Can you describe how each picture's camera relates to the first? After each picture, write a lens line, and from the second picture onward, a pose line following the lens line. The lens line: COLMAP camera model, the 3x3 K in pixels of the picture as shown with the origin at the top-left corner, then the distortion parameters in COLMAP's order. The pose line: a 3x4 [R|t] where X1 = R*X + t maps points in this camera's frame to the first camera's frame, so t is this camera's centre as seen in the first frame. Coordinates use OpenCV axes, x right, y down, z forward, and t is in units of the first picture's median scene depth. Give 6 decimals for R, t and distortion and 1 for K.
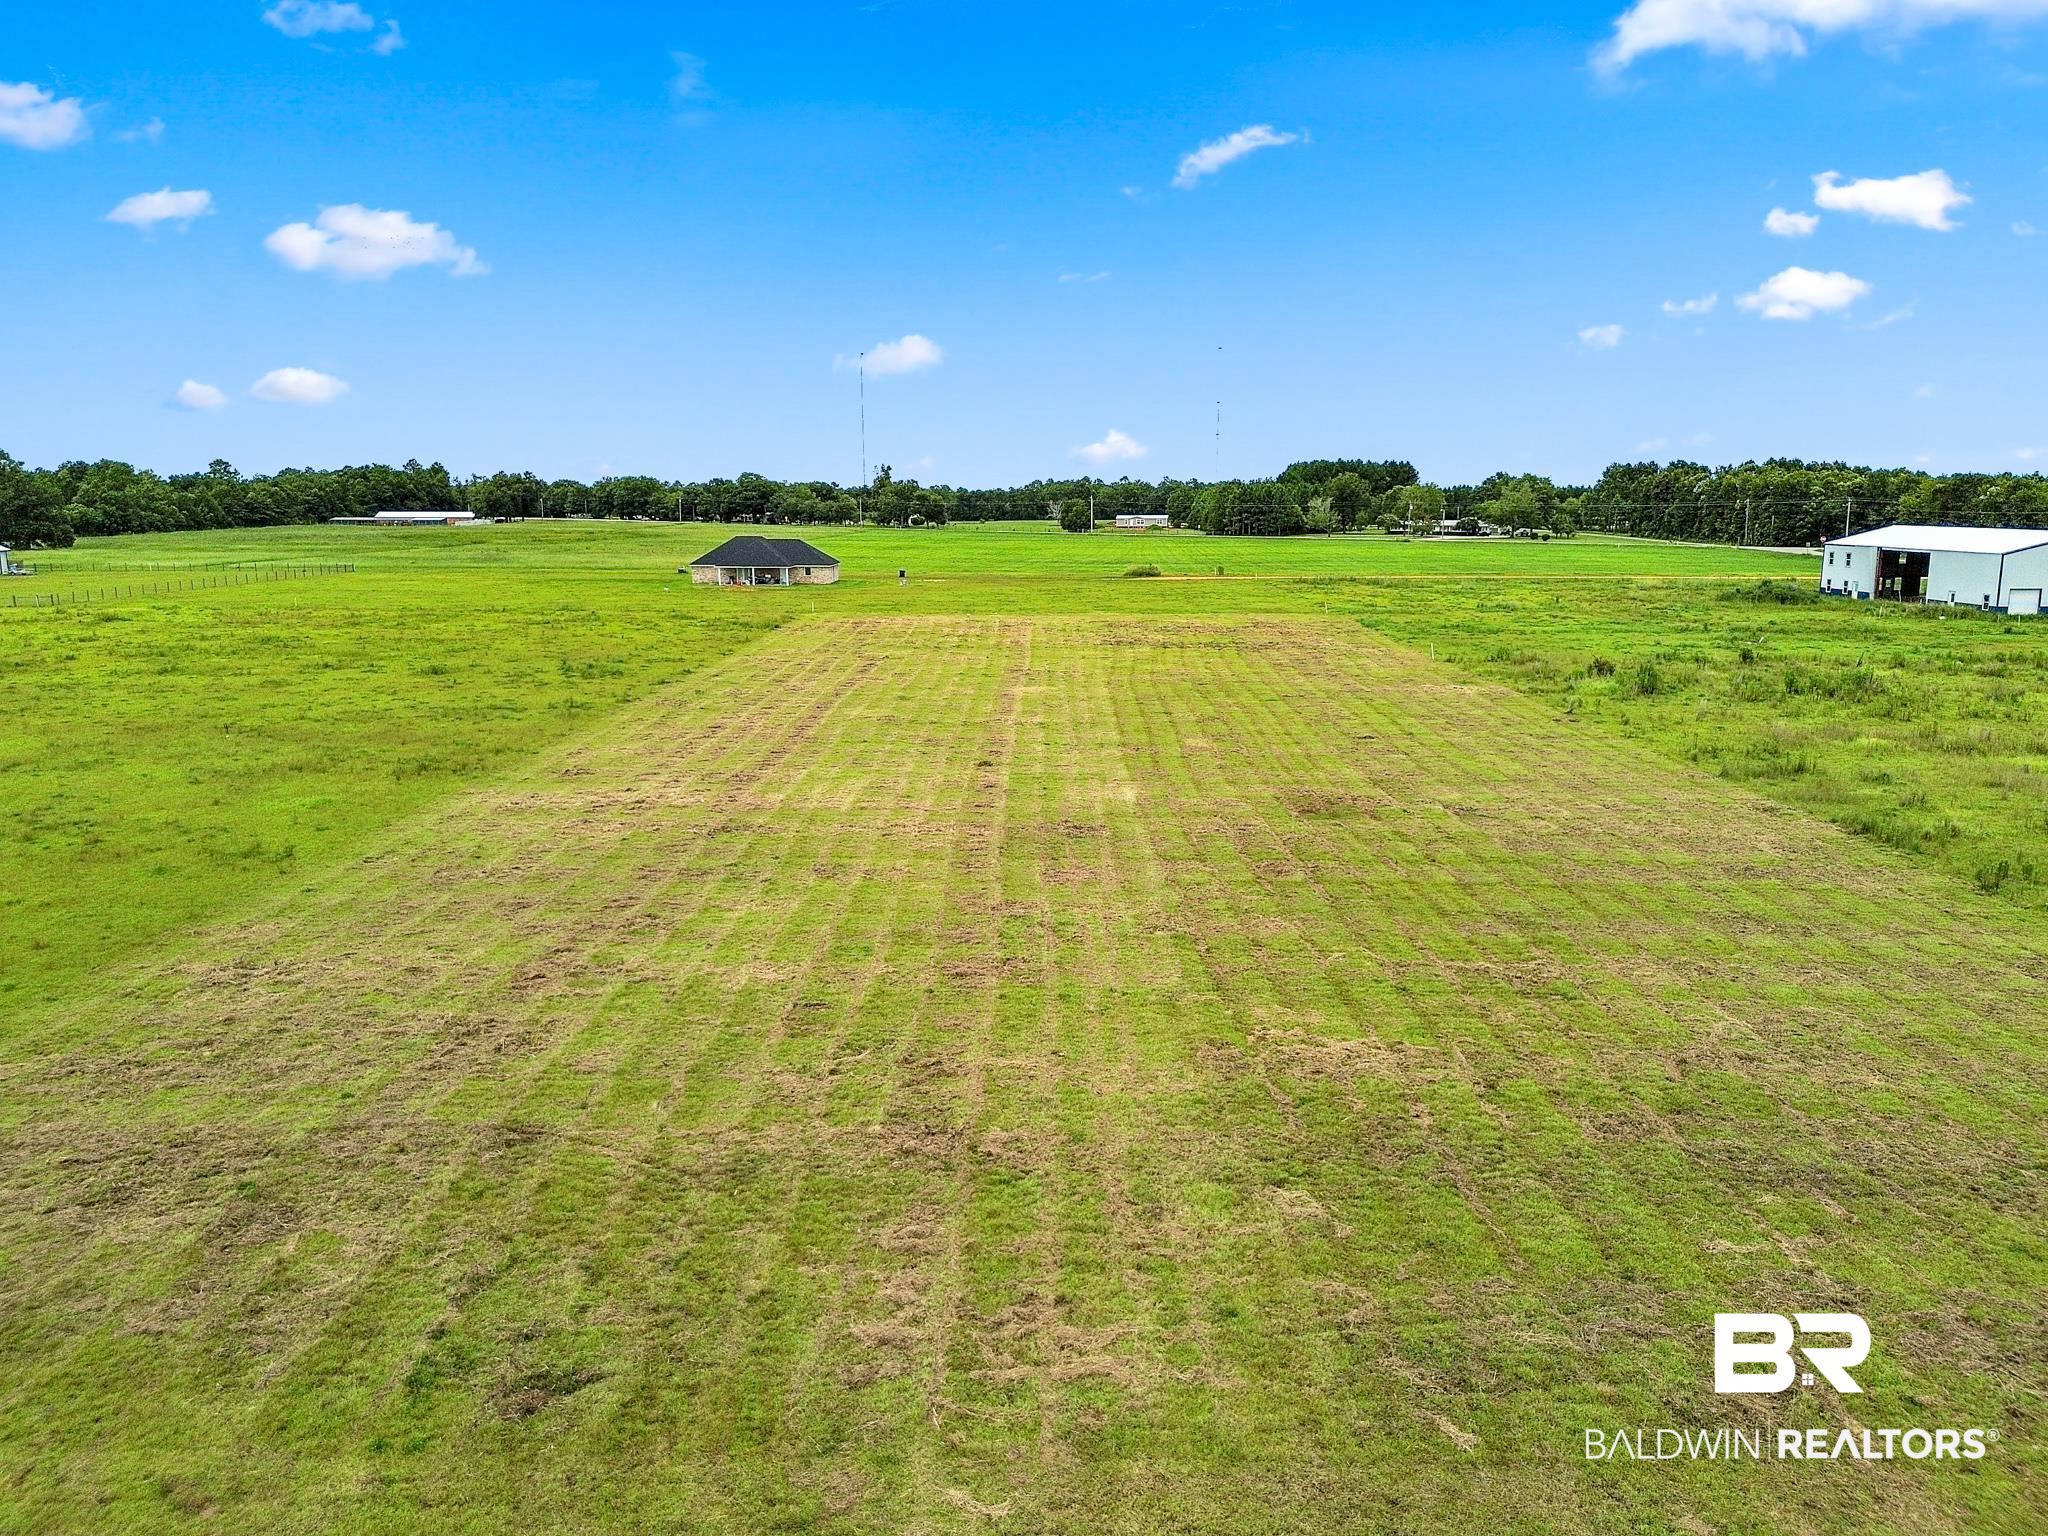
lens RADIAL K [[1453.5, 0, 1024.0], [0, 1453.5, 768.0], [0, 0, 1]] dist [0.066805, -0.069409]
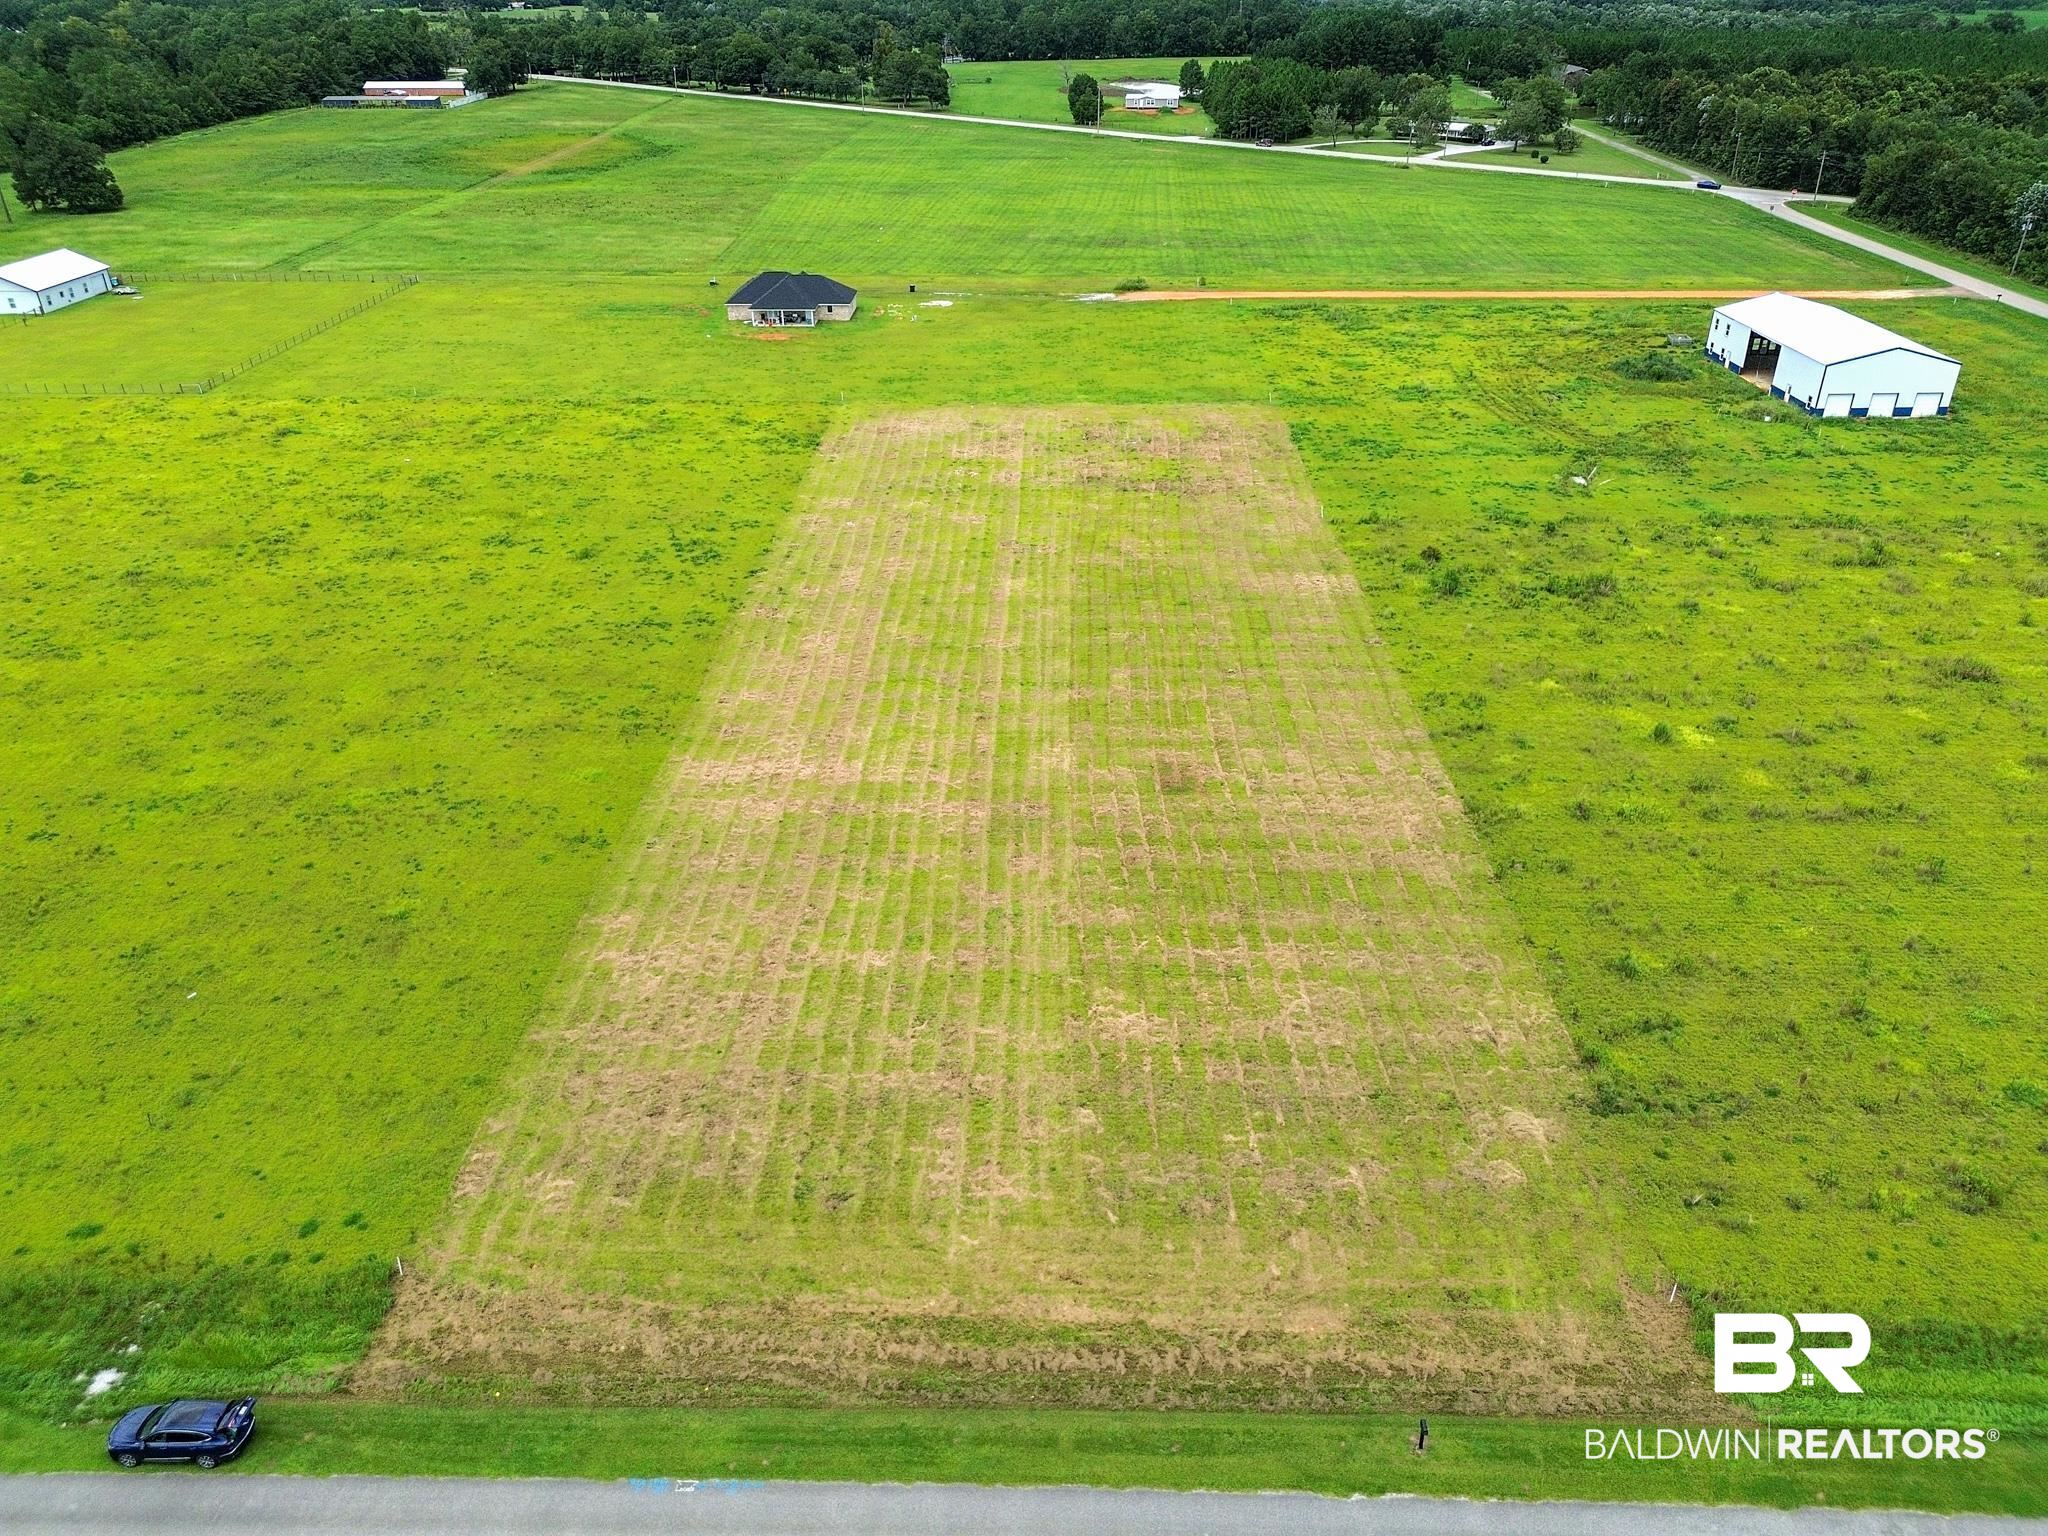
lens RADIAL K [[1453.5, 0, 1024.0], [0, 1453.5, 768.0], [0, 0, 1]] dist [0.066805, -0.069409]
pose [[0.999959, 0.000270, -0.009074, 0.092305], [0.002648, 0.947427, 0.319962, -1.204775], [0.008683, -0.319973, 0.947387, -1.395449]]
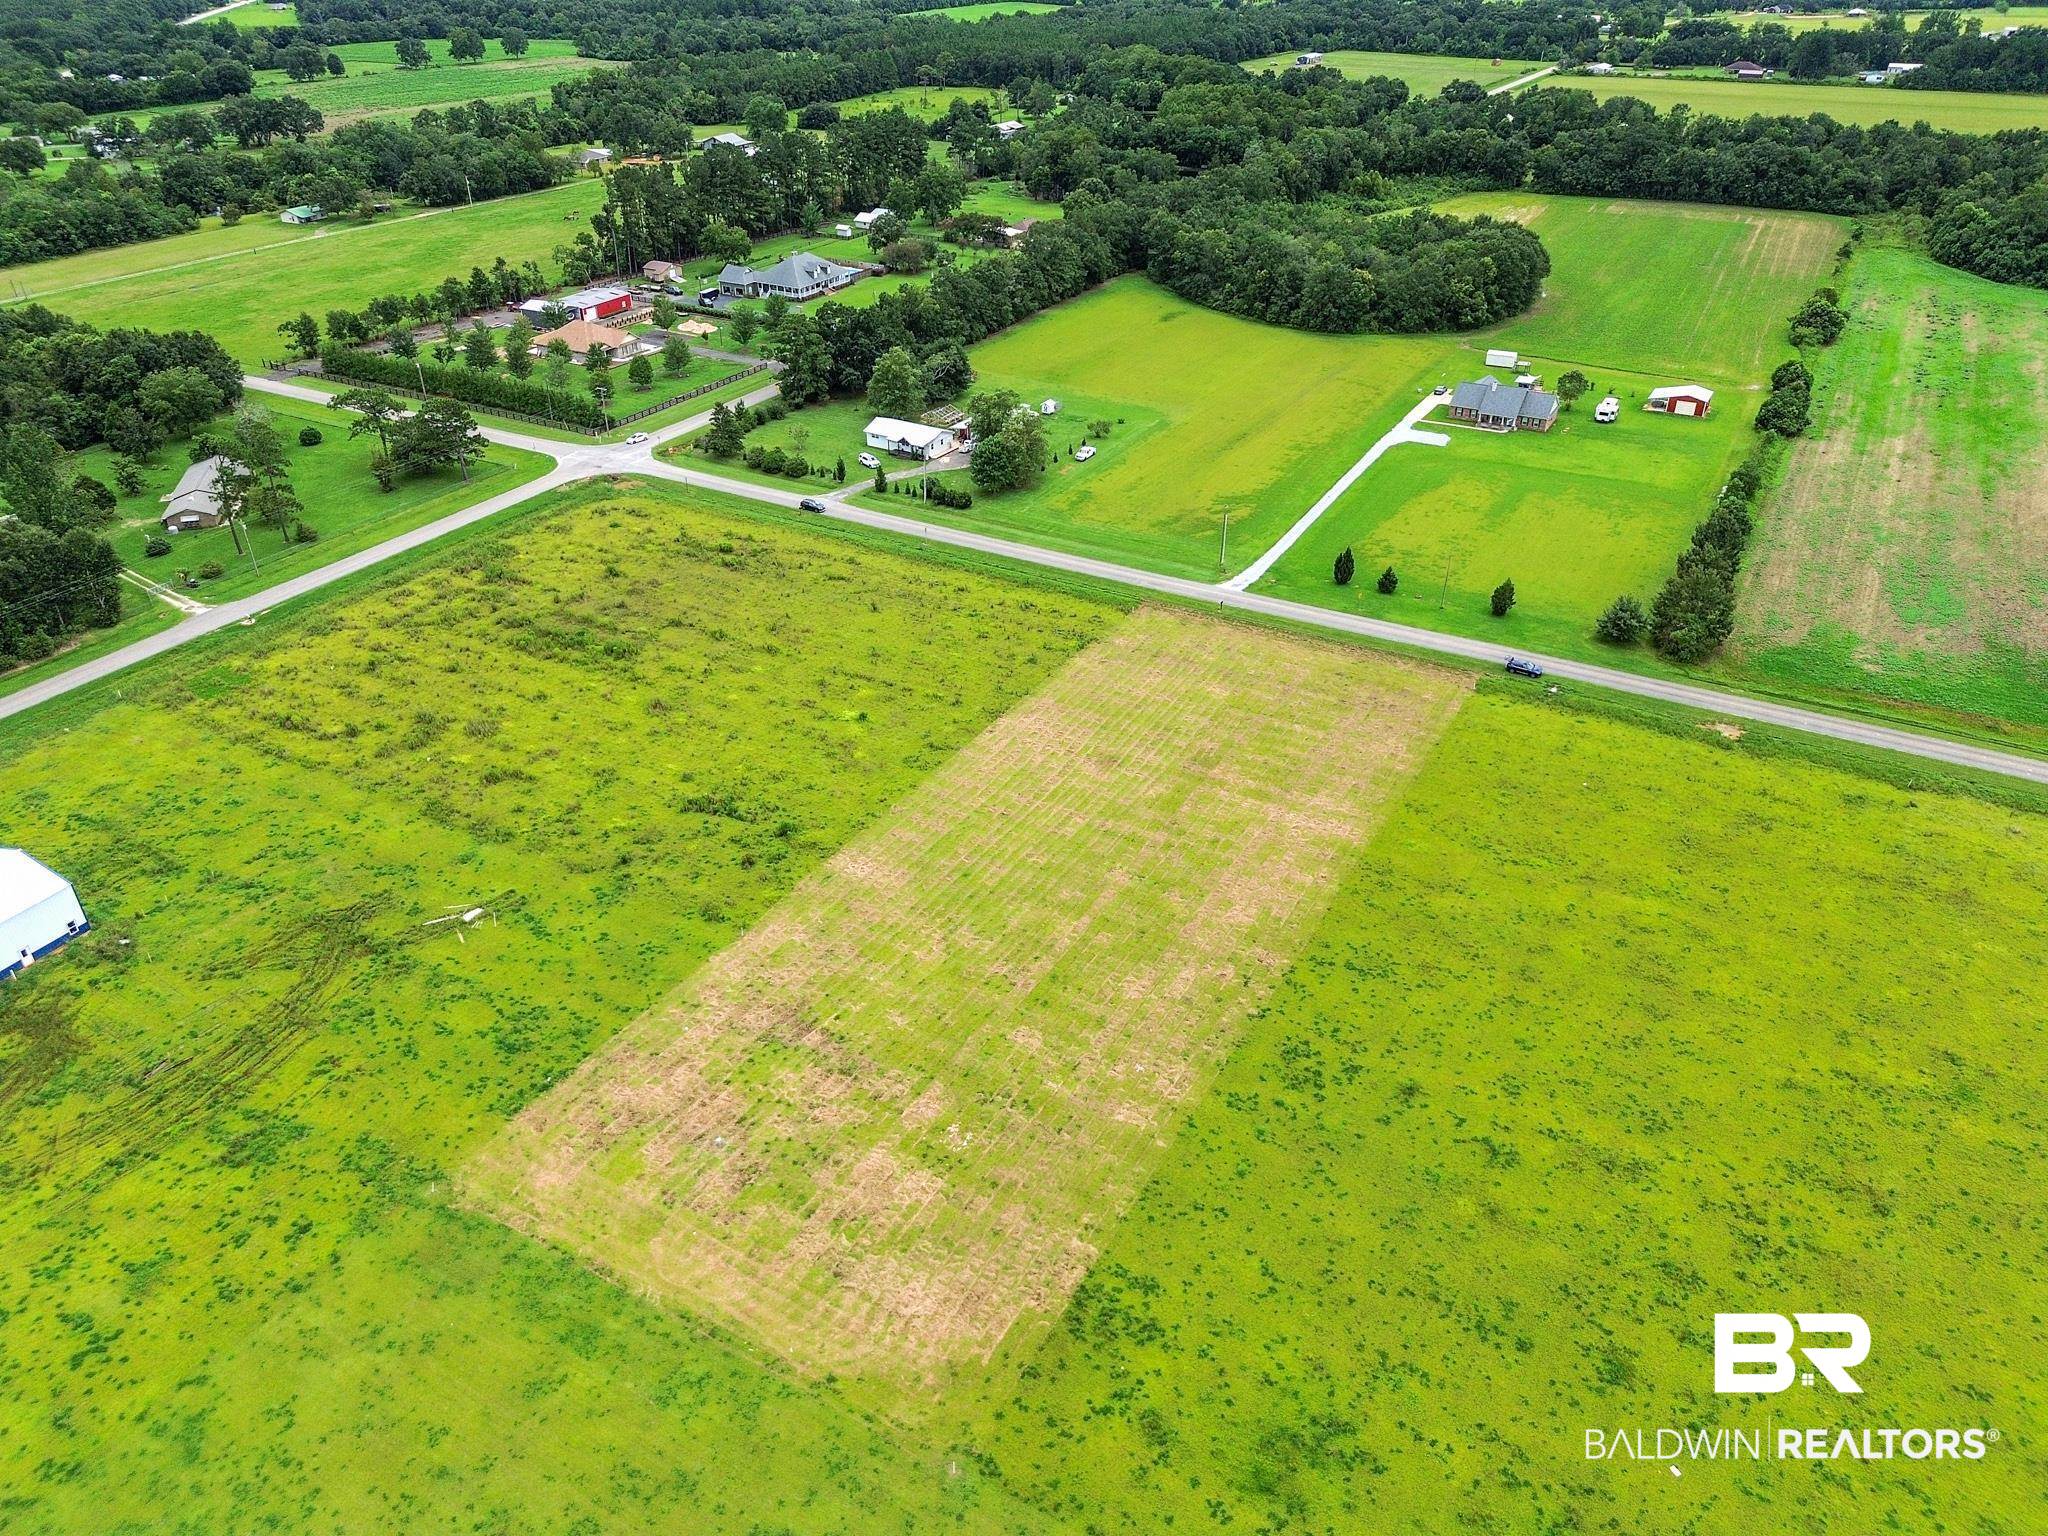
lens RADIAL K [[1453.5, 0, 1024.0], [0, 1453.5, 768.0], [0, 0, 1]] dist [0.066805, -0.069409]
pose [[-0.876171, -0.244339, 0.415479, -2.228998], [0.093151, 0.759902, 0.643329, -4.693229], [-0.472913, 0.602368, -0.643044, 7.201395]]
